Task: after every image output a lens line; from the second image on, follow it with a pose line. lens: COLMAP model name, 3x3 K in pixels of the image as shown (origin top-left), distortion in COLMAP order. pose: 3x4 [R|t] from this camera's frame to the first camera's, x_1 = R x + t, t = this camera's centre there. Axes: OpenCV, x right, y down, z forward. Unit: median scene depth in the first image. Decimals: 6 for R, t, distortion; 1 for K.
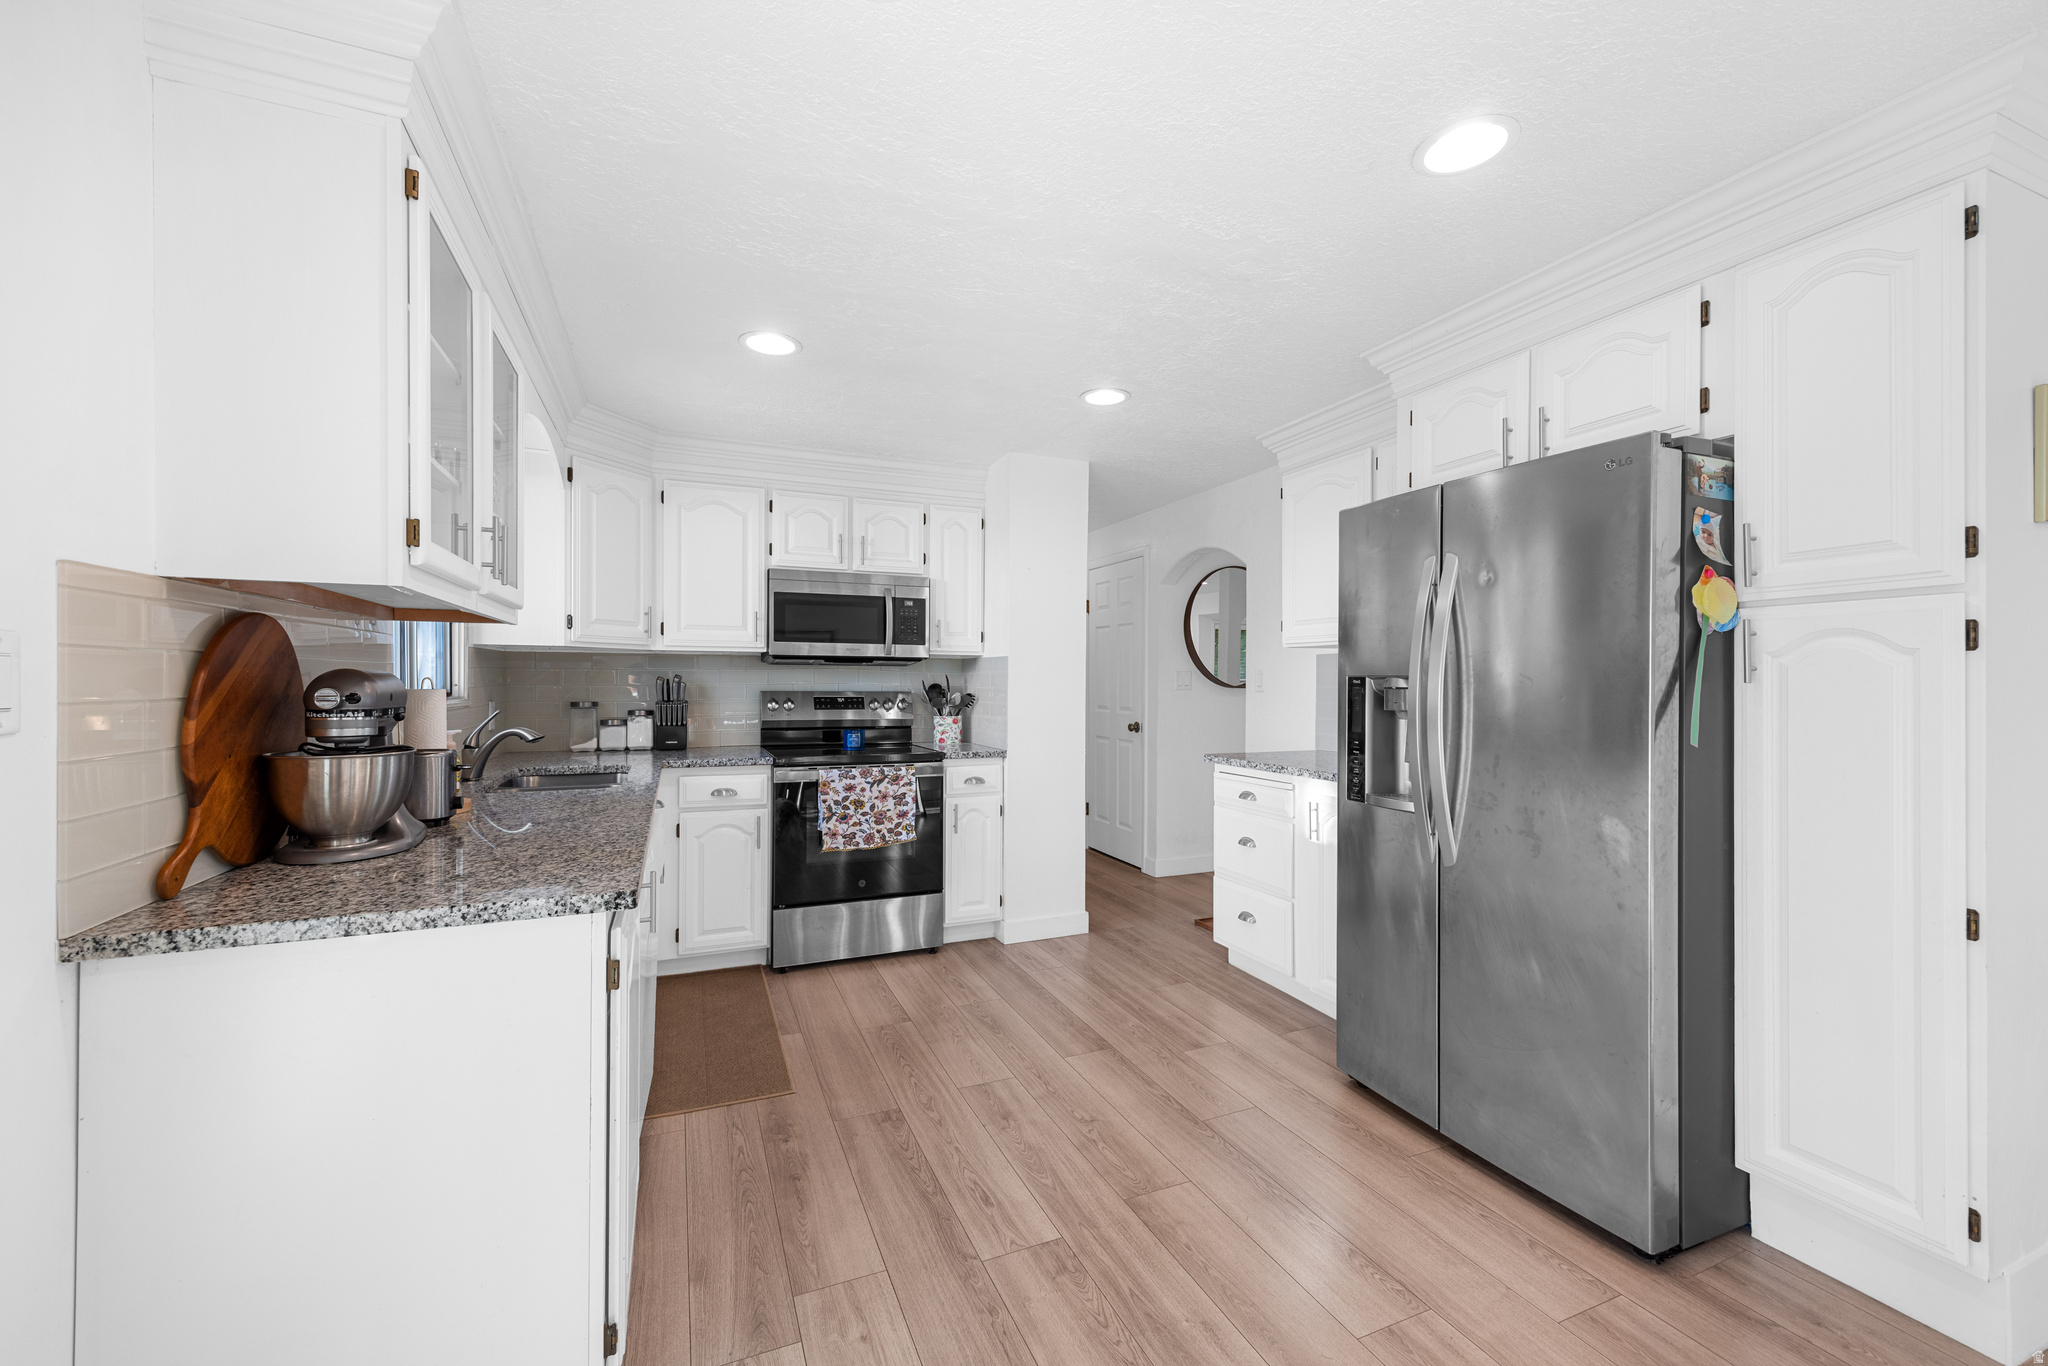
lens RADIAL K [[813.2, 0, 1026.8], [0, 813.2, 681.4], [0, 0, 1]] dist [0.003107, -0.000014]
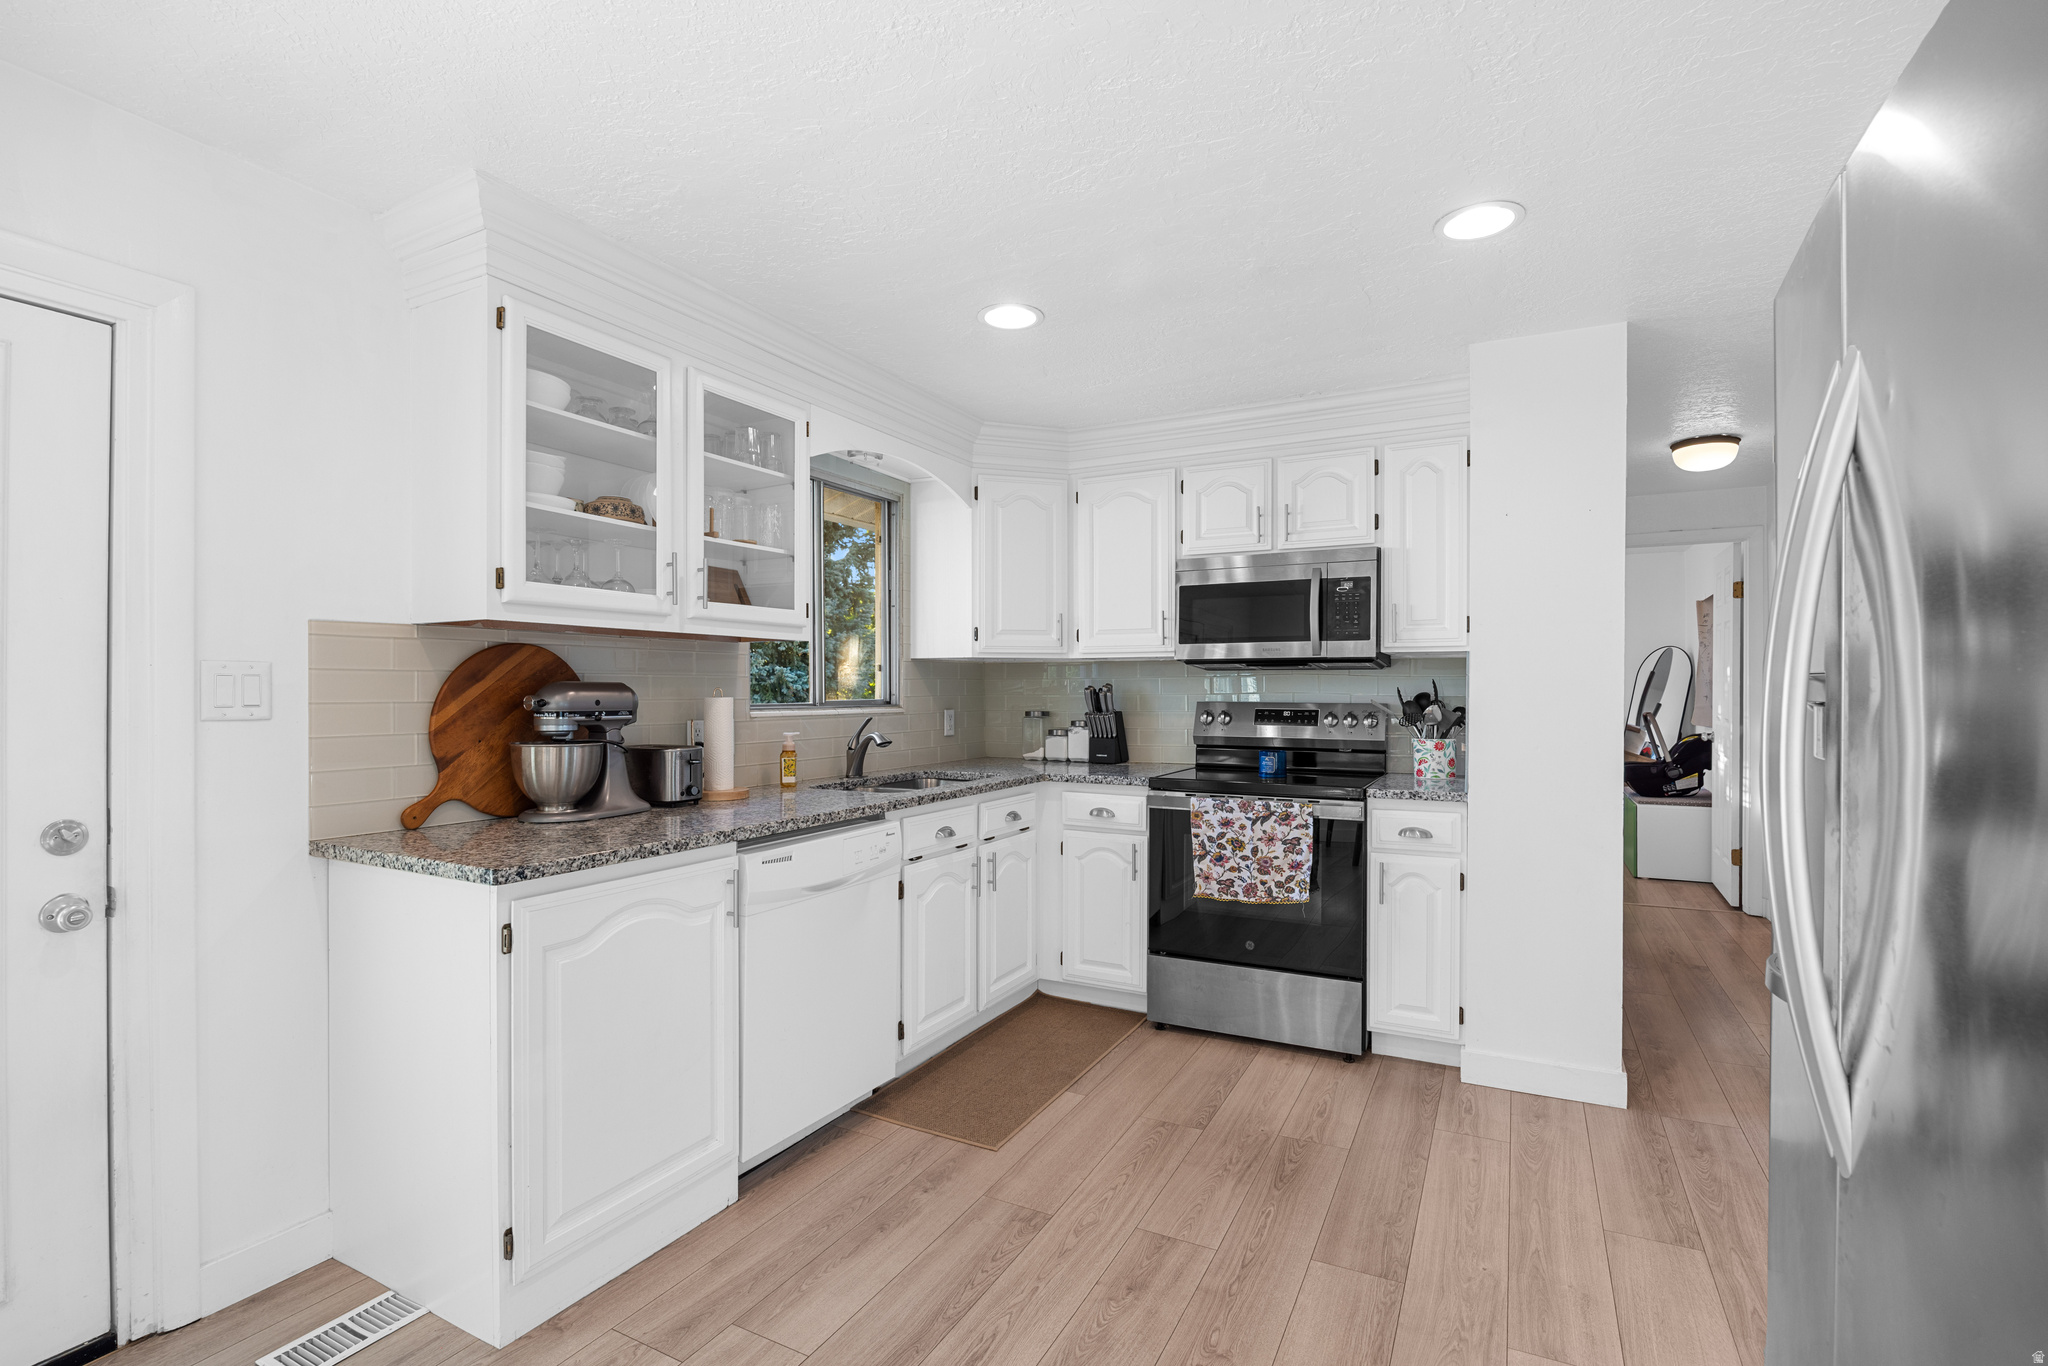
lens RADIAL K [[928.5, 0, 1030.8], [0, 928.5, 689.8], [0, 0, 1]] dist [-0.020459, 0.000645]
pose [[0.638170, -0.004076, -0.769885, 0.363661], [0.002238, 0.999992, -0.003438, 0.002639], [0.769892, 0.000471, 0.638174, 0.267862]]
